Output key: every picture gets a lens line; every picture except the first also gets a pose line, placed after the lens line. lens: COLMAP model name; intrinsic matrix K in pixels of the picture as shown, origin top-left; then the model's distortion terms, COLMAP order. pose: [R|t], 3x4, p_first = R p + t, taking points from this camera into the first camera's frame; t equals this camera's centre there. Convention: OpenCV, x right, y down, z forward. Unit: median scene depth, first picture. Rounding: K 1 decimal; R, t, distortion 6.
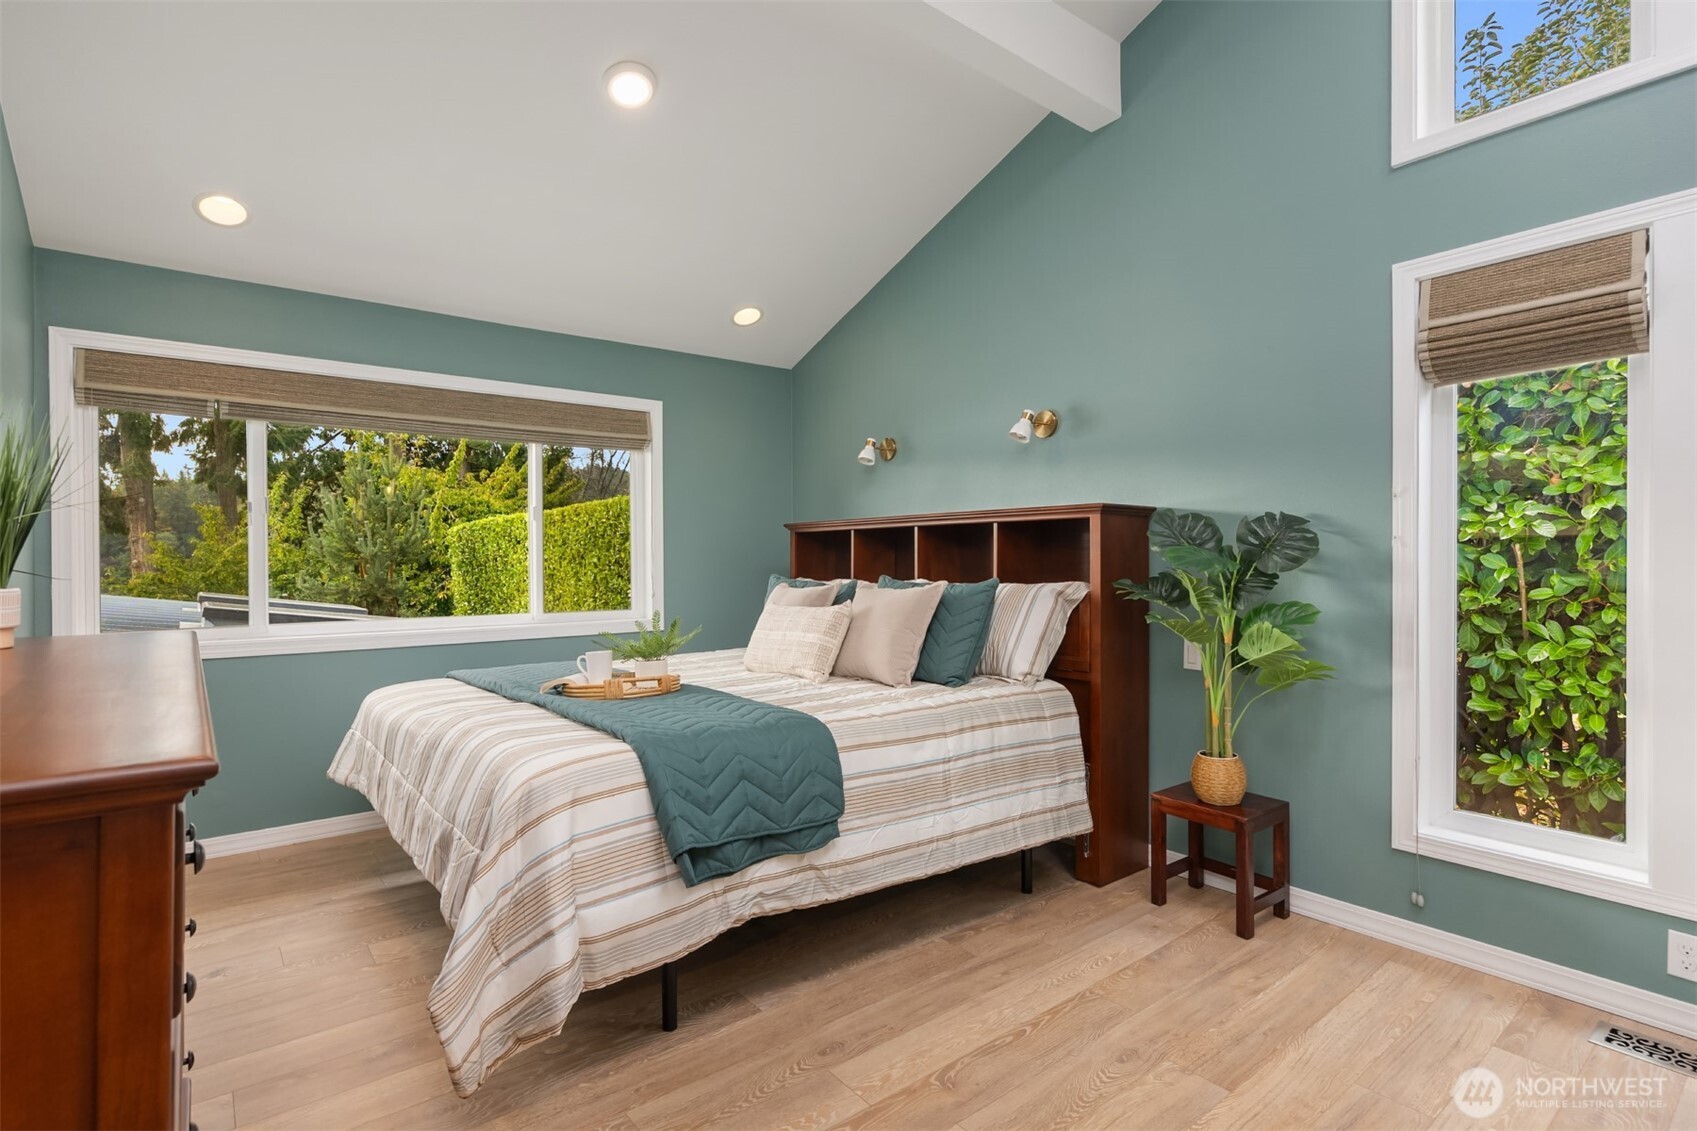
lens RADIAL K [[820.4, 0, 833.0], [0, 820.4, 561.1], [0, 0, 1]] dist [0.013734, 0.001379]
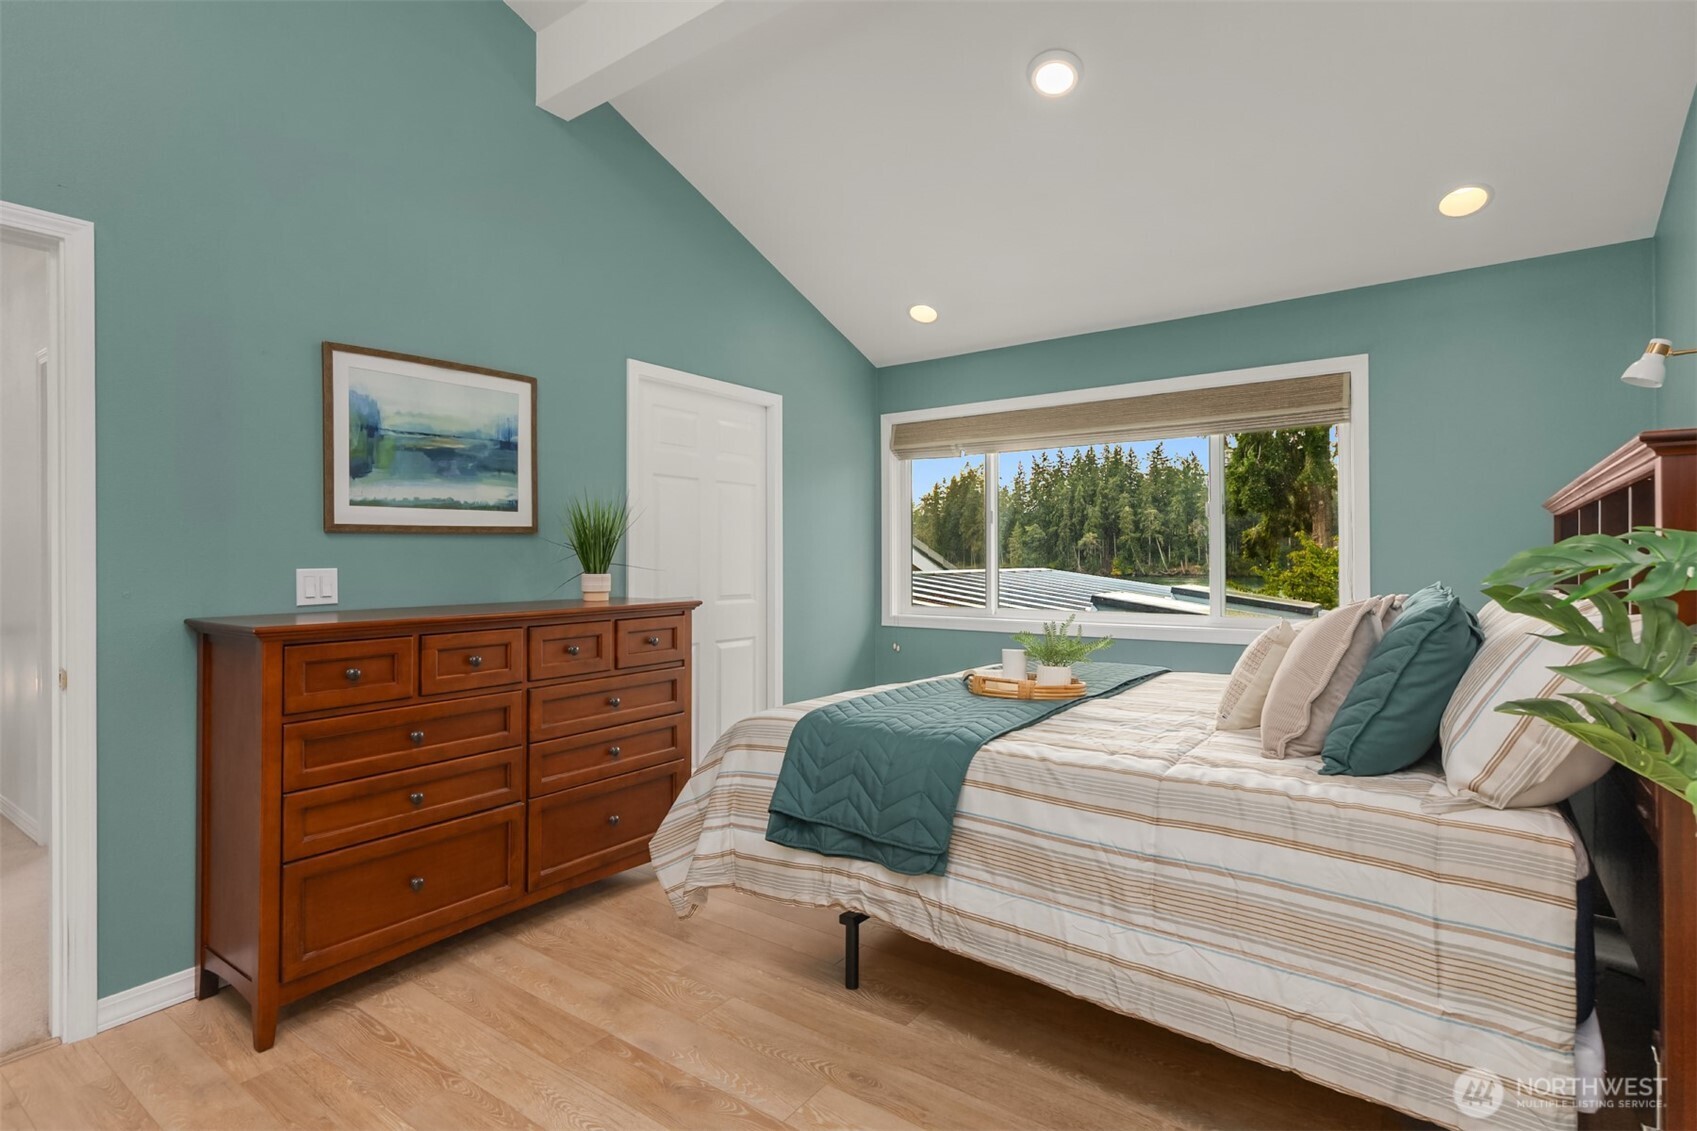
lens RADIAL K [[820.4, 0, 837.0], [0, 820.4, 547.7], [0, 0, 1]] dist [0.013734, 0.001379]
pose [[0.299072, -0.007487, -0.954201, 0.747566], [-0.001544, 0.999964, -0.008330, -0.009602], [0.954229, 0.003965, 0.299049, 0.570687]]
